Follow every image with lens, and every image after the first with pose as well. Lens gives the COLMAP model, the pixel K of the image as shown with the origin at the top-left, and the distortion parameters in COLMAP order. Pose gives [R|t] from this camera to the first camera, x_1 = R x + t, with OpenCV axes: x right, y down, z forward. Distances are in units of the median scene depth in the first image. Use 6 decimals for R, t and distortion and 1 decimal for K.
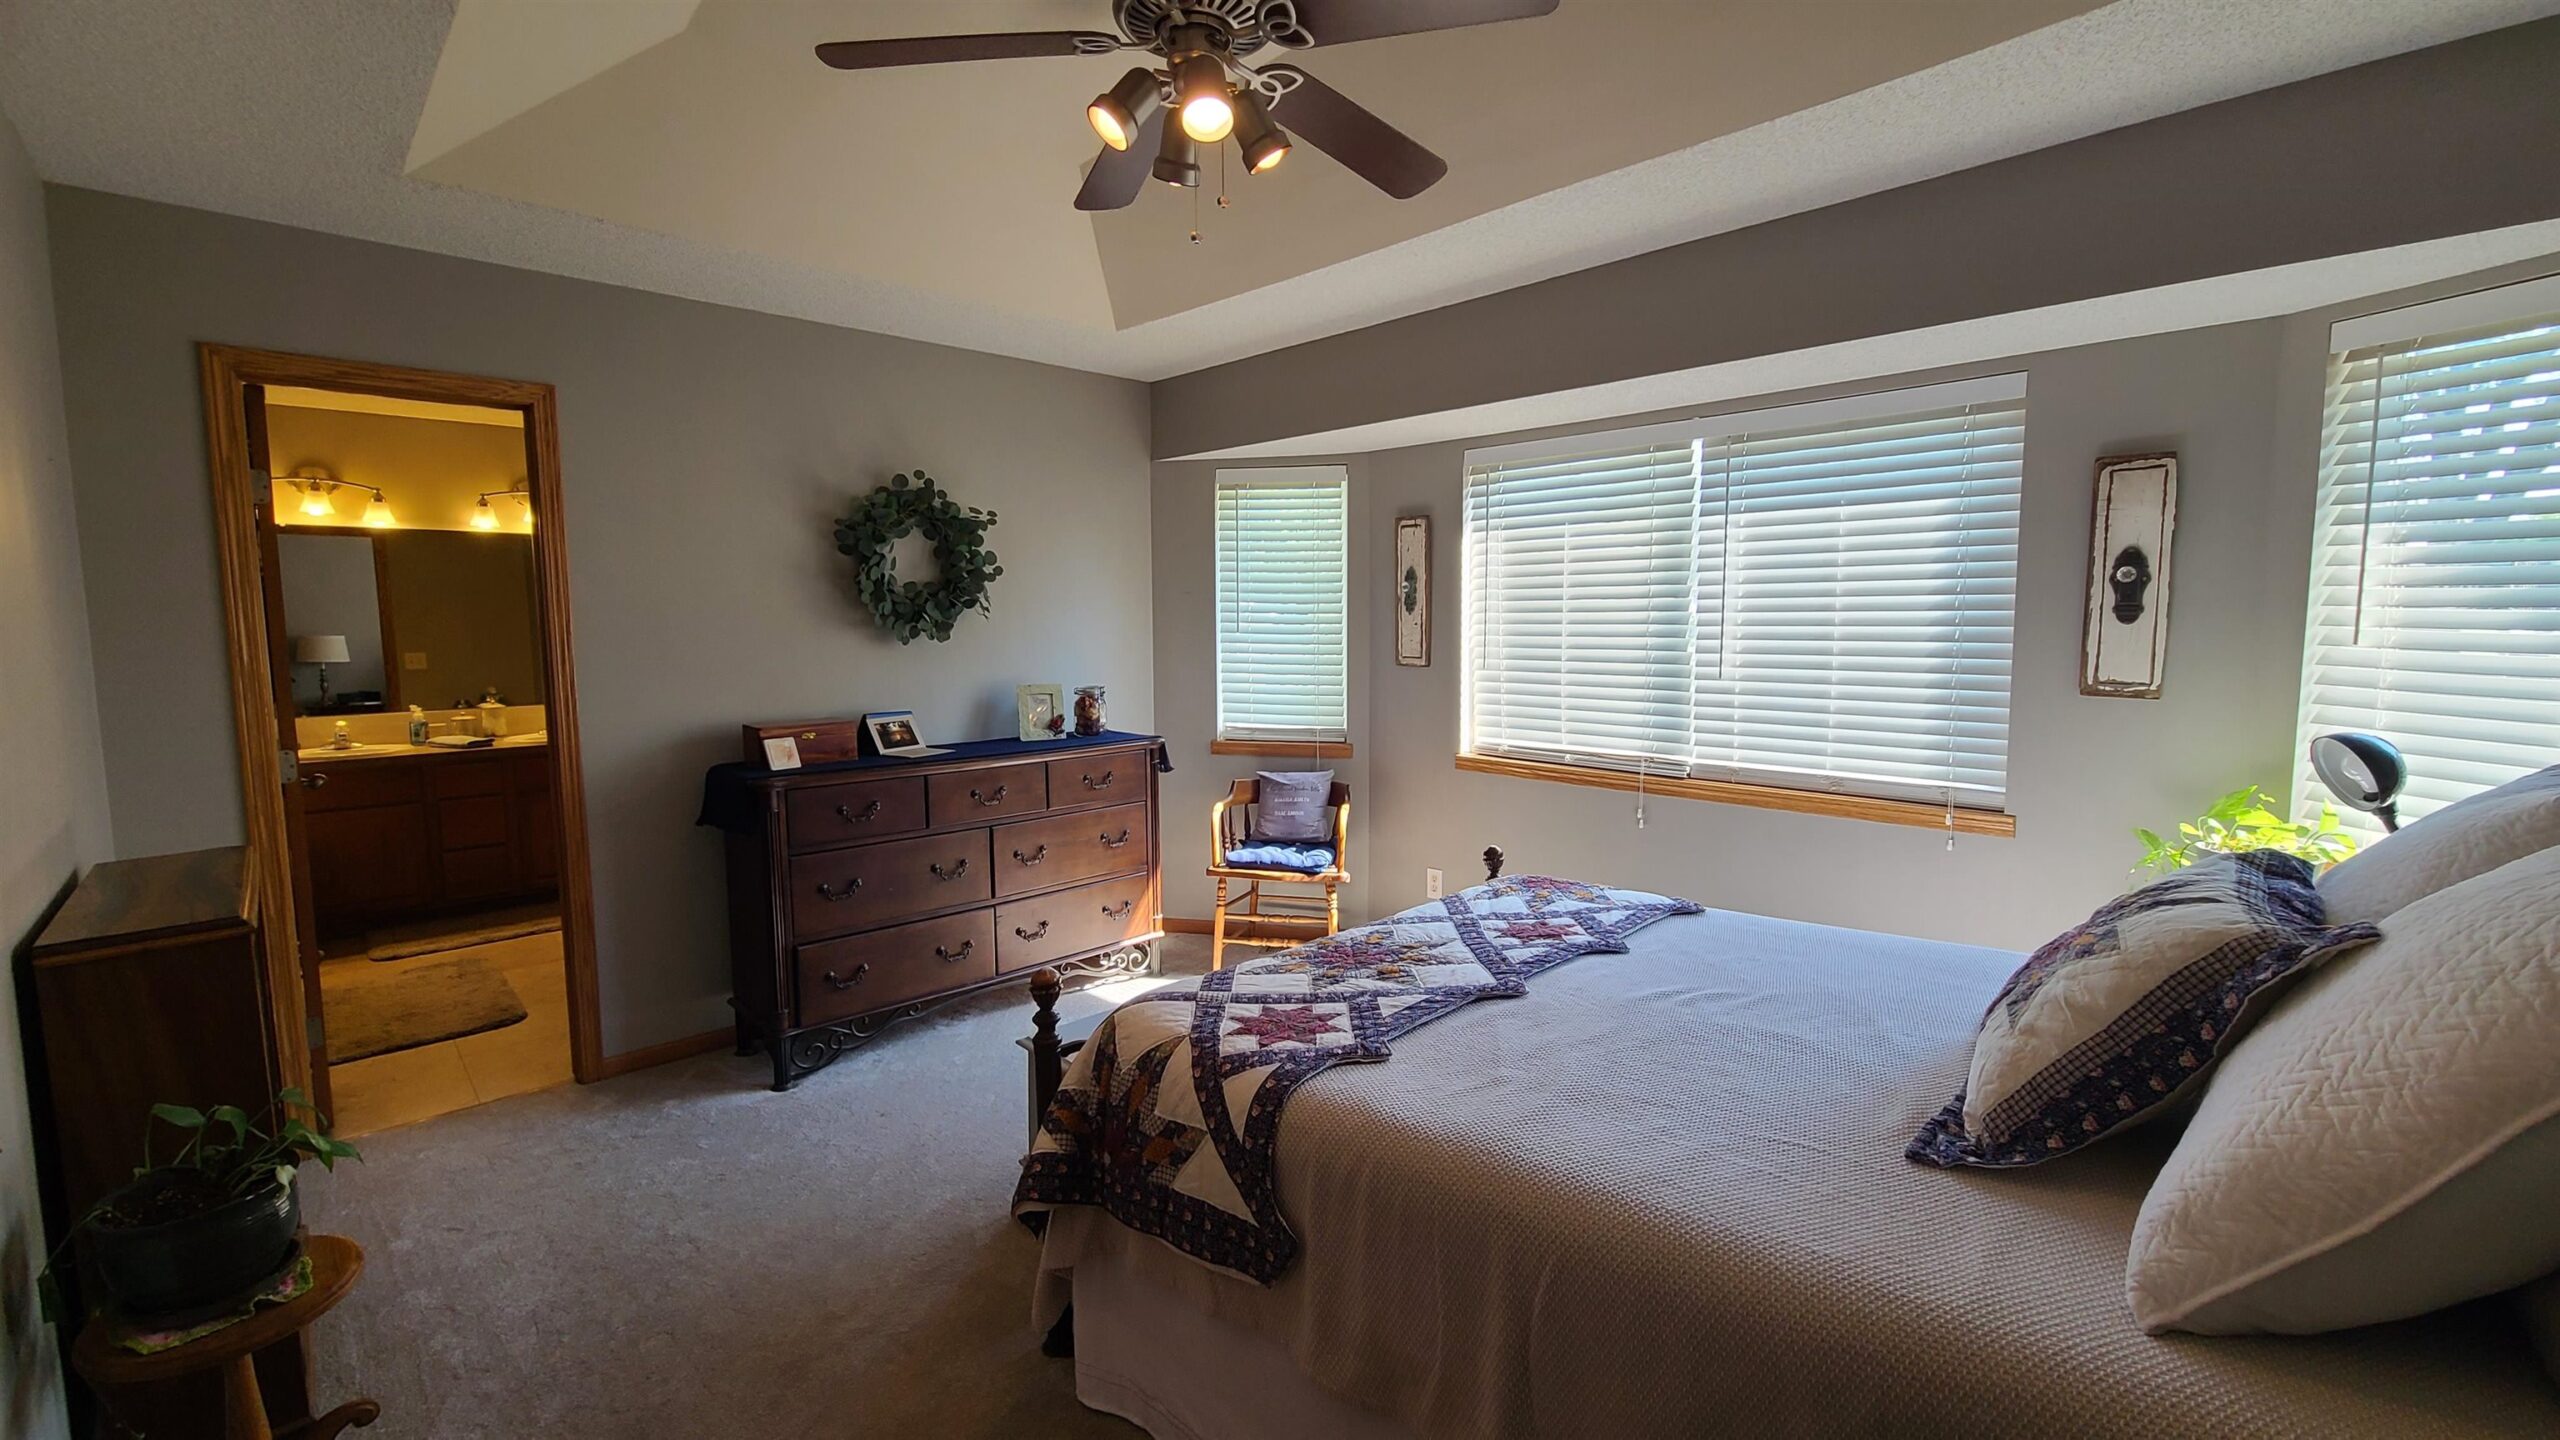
lens RADIAL K [[1045.2, 0, 1285.4], [0, 1045.2, 710.2], [0, 0, 1]] dist [-0.003428, -0.000480]
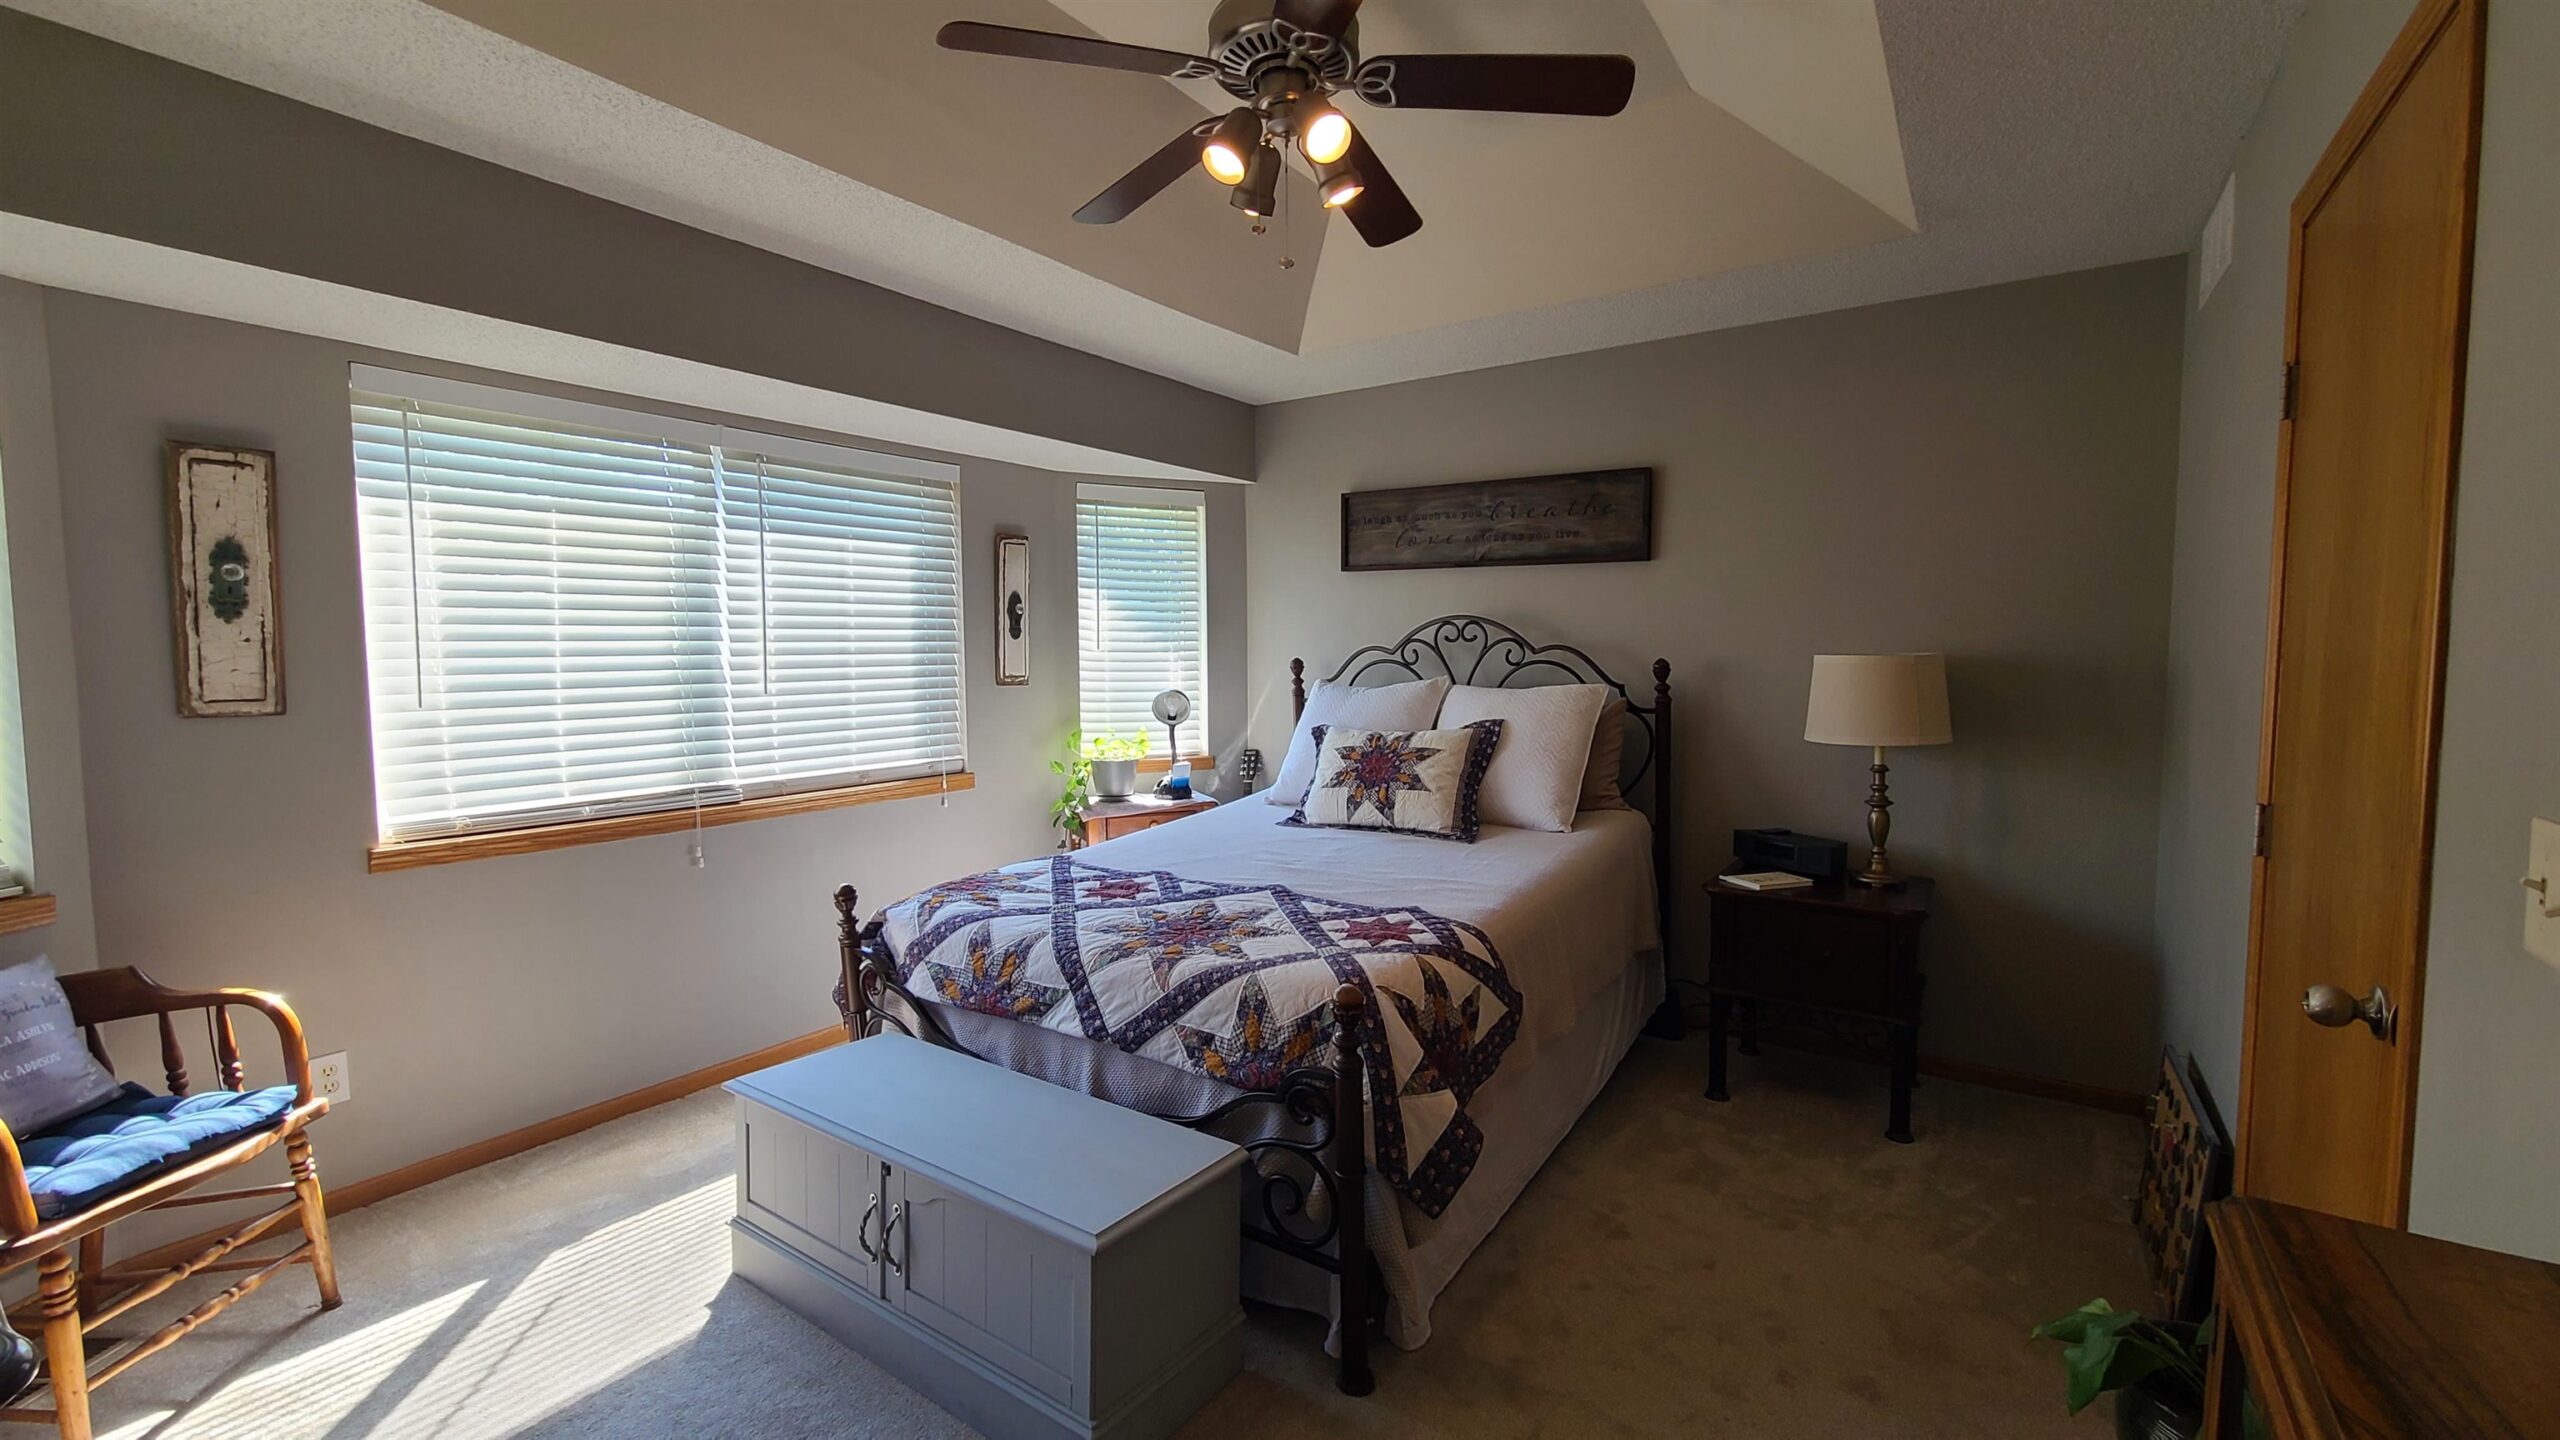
lens RADIAL K [[1045.2, 0, 1285.4], [0, 1045.2, 722.0], [0, 0, 1]] dist [-0.003428, -0.000480]
pose [[-0.196991, -0.070781, 0.977847, -0.764860], [0.087773, 0.992112, 0.089496, -0.057029], [-0.976468, 0.103459, -0.189225, 0.808793]]
